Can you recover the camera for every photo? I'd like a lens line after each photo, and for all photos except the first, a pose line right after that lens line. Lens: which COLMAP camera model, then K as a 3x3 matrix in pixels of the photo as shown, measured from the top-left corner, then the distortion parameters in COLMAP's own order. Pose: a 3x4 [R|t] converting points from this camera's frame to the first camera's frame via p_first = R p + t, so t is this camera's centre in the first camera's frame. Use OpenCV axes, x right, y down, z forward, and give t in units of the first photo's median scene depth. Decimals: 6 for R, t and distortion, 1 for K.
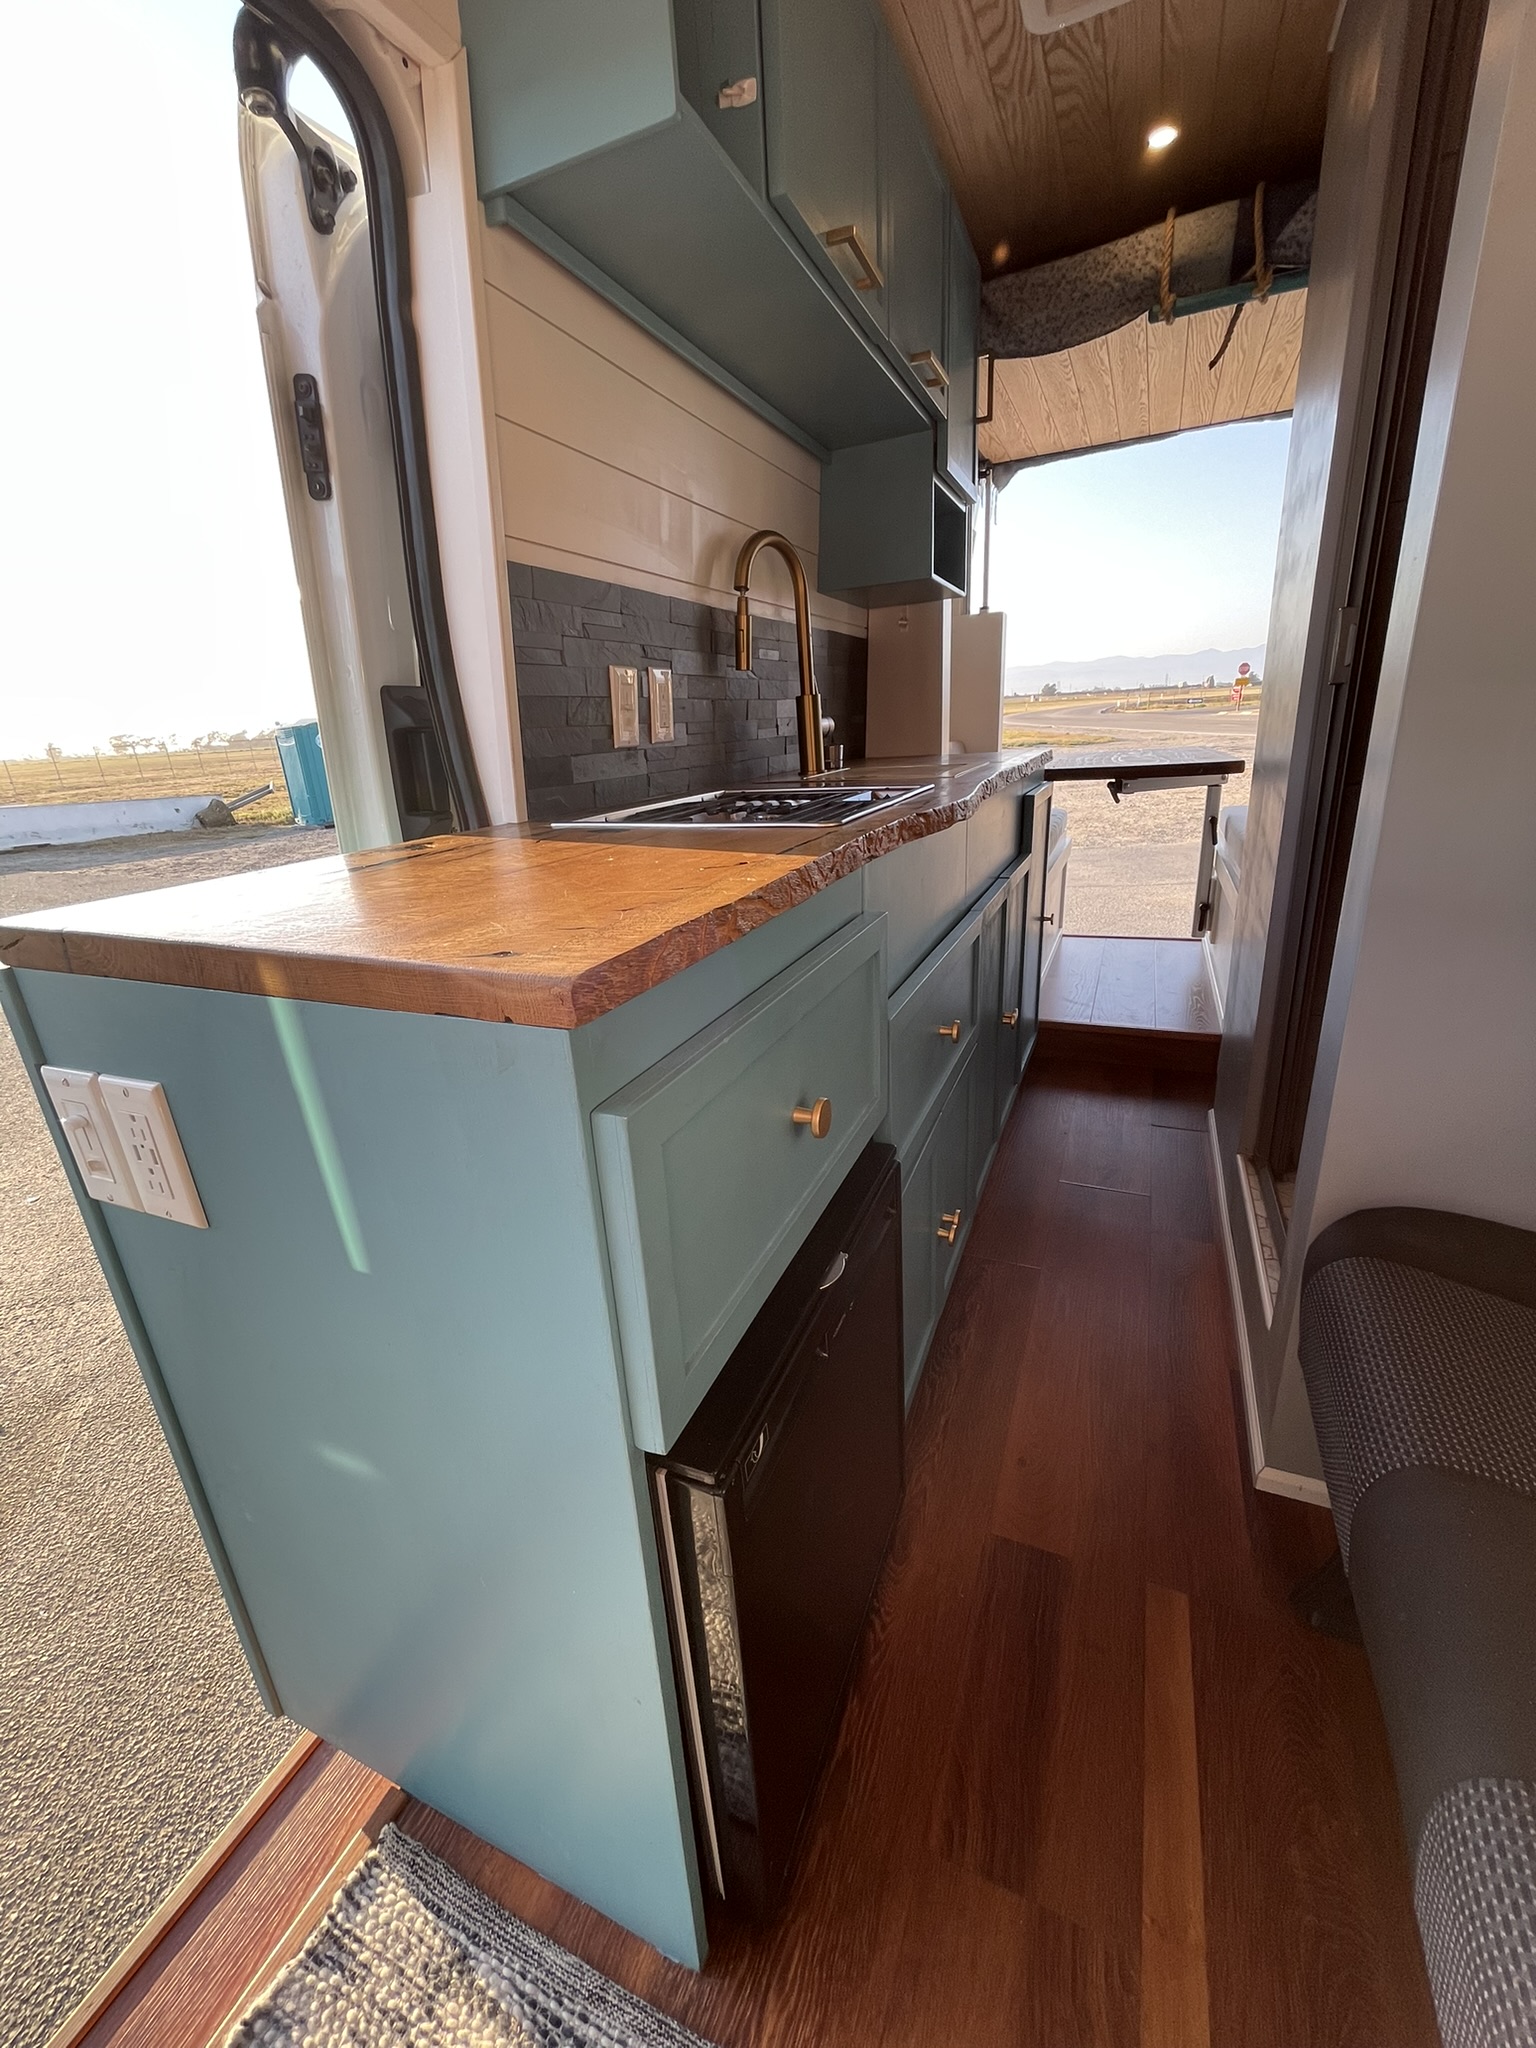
lens RADIAL K [[833.2, 0, 765.3], [0, 833.2, 1022.0], [0, 0, 1]] dist [0.000186, 0.002882]
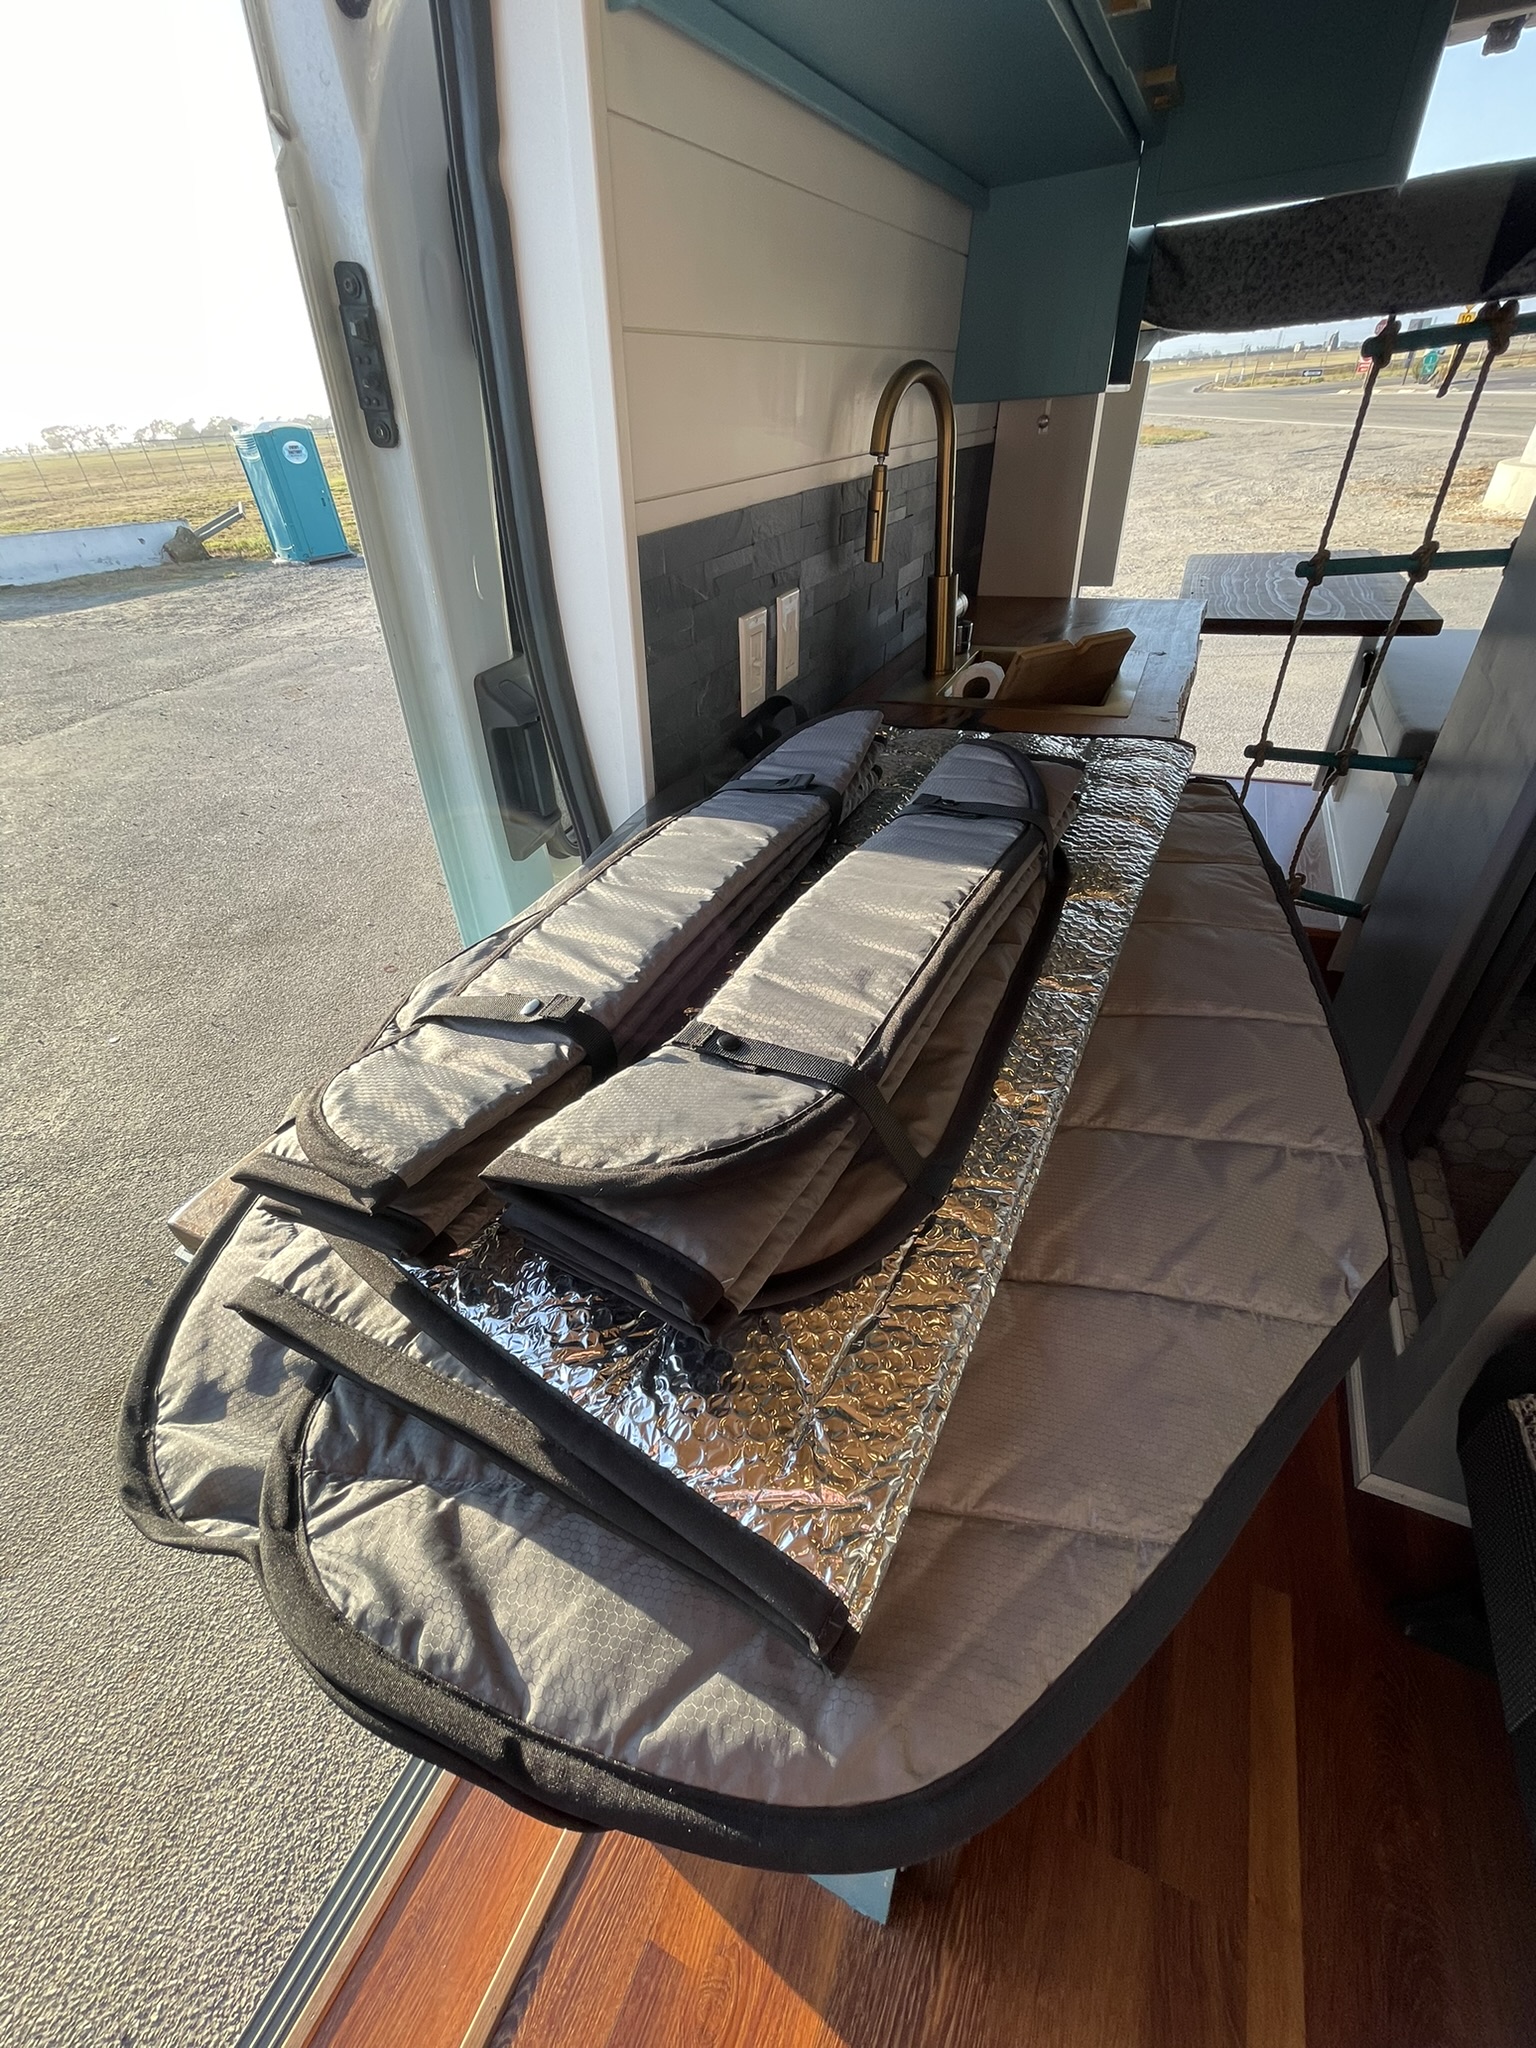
lens RADIAL K [[833.2, 0, 767.6], [0, 833.2, 1025.9], [0, 0, 1]] dist [0.000186, 0.002882]
pose [[0.999714, 0.011229, -0.021123, -0.118845], [-0.004585, 0.956565, 0.291482, -0.247228], [0.023479, -0.291302, 0.956343, 0.097302]]
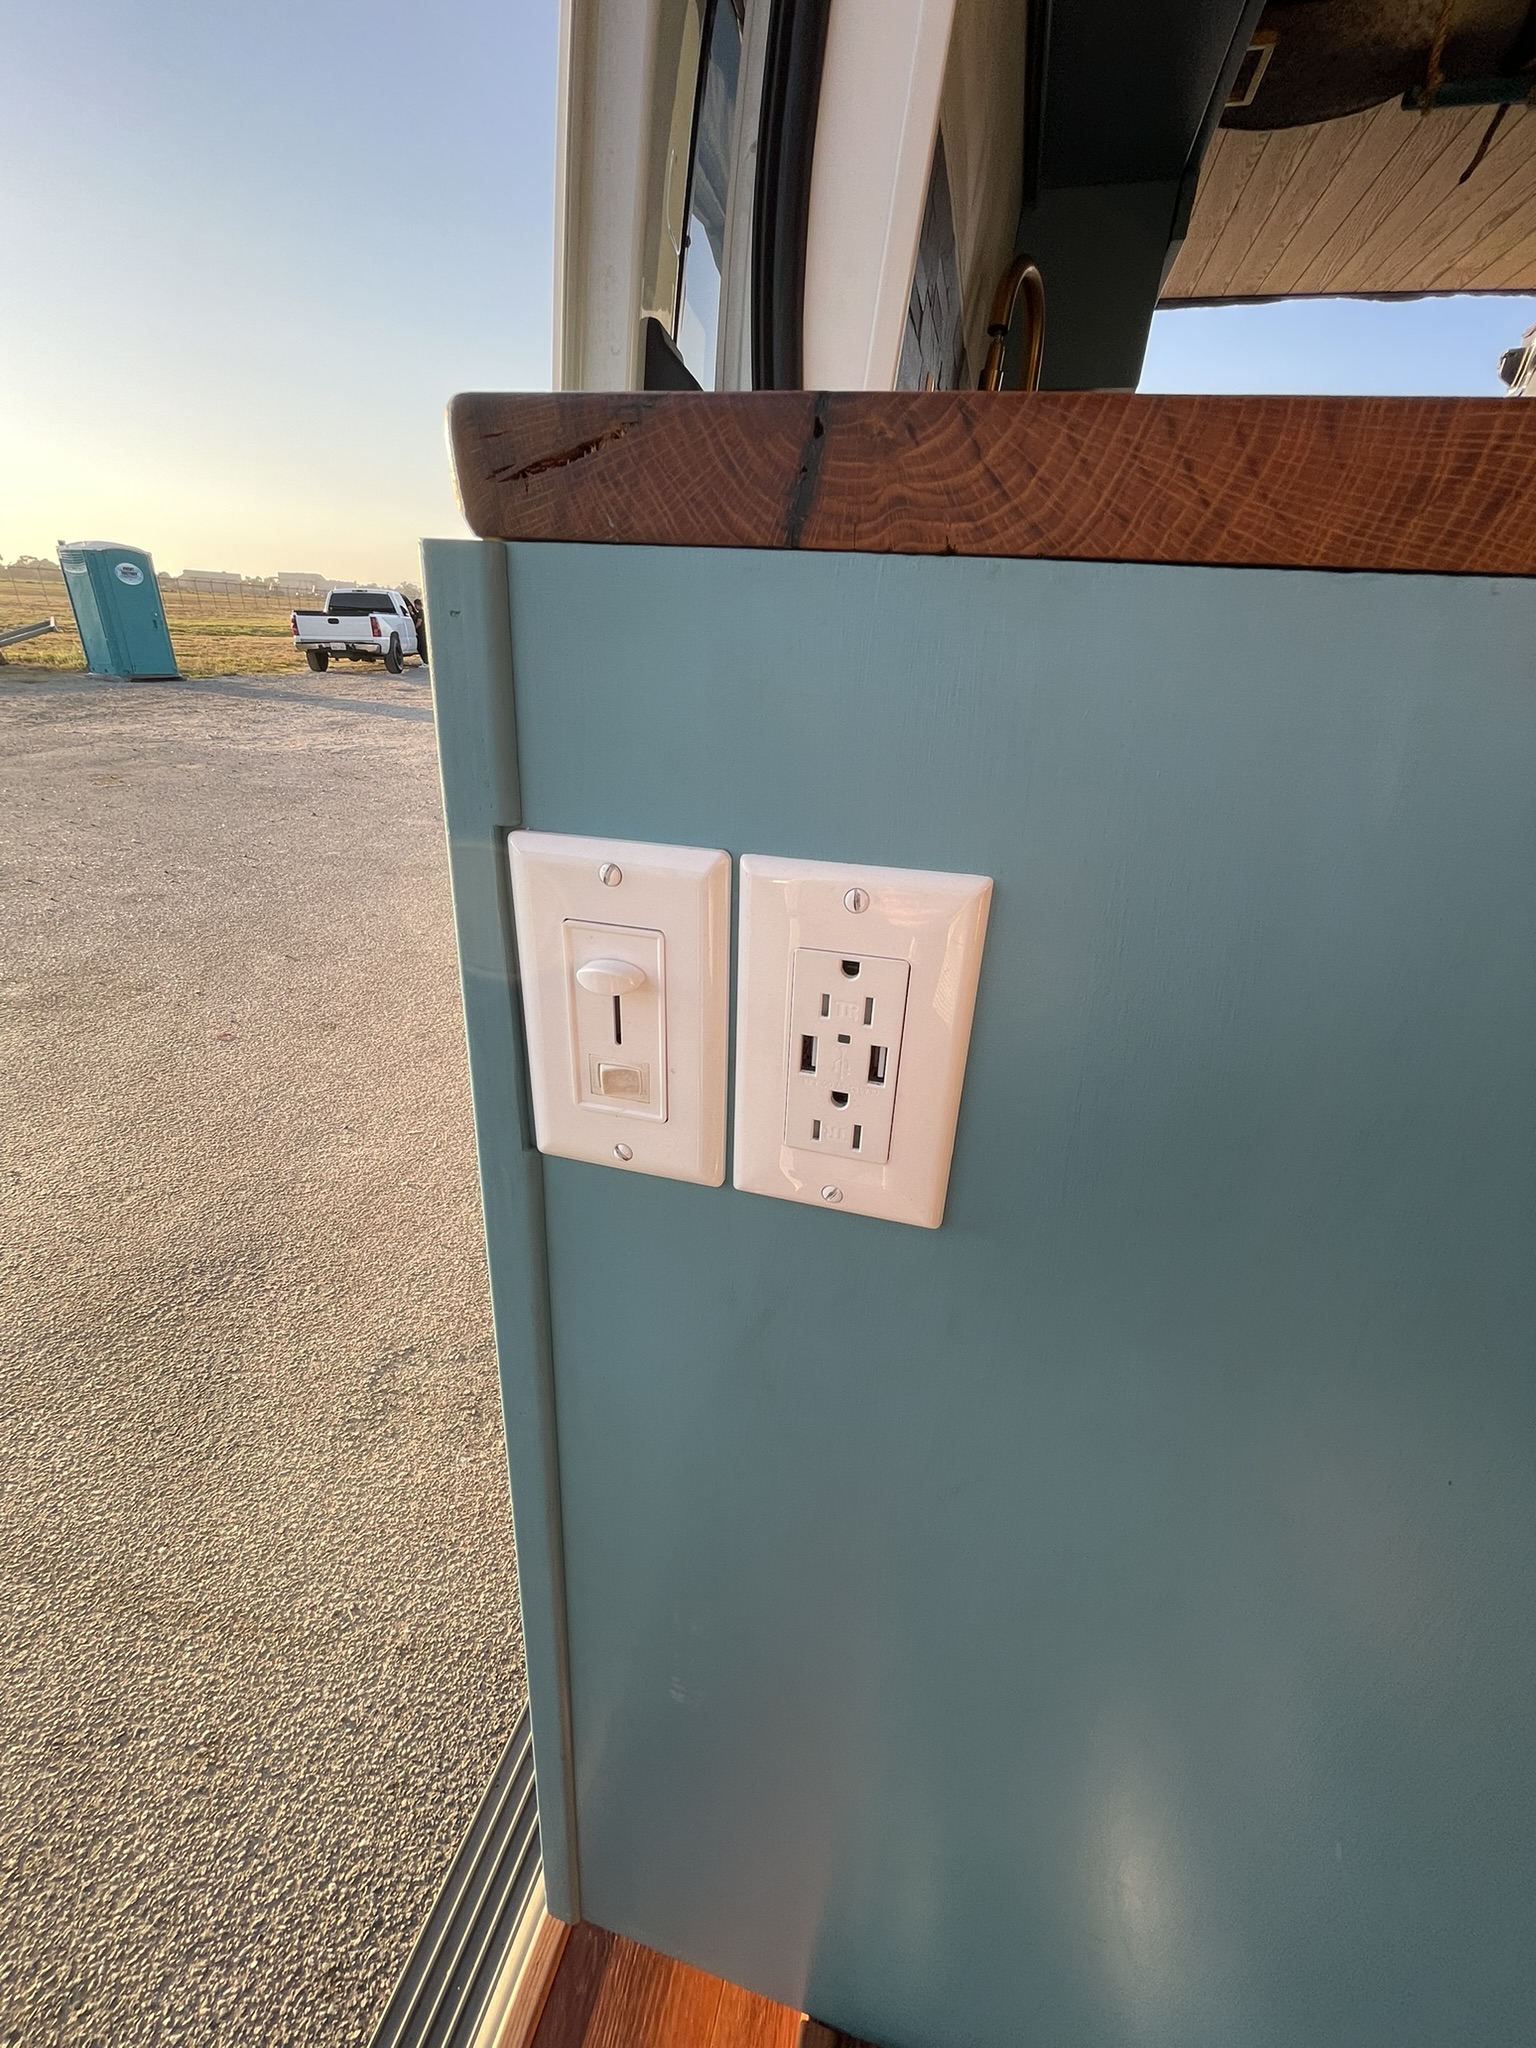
lens RADIAL K [[833.2, 0, 763.9], [0, 833.2, 1025.6], [0, 0, 1]] dist [0.000186, 0.002882]
pose [[0.983099, 0.038185, 0.179049, -0.373530], [-0.054868, 0.994504, 0.089169, 0.046186], [-0.174660, -0.097486, 0.979791, 0.258521]]
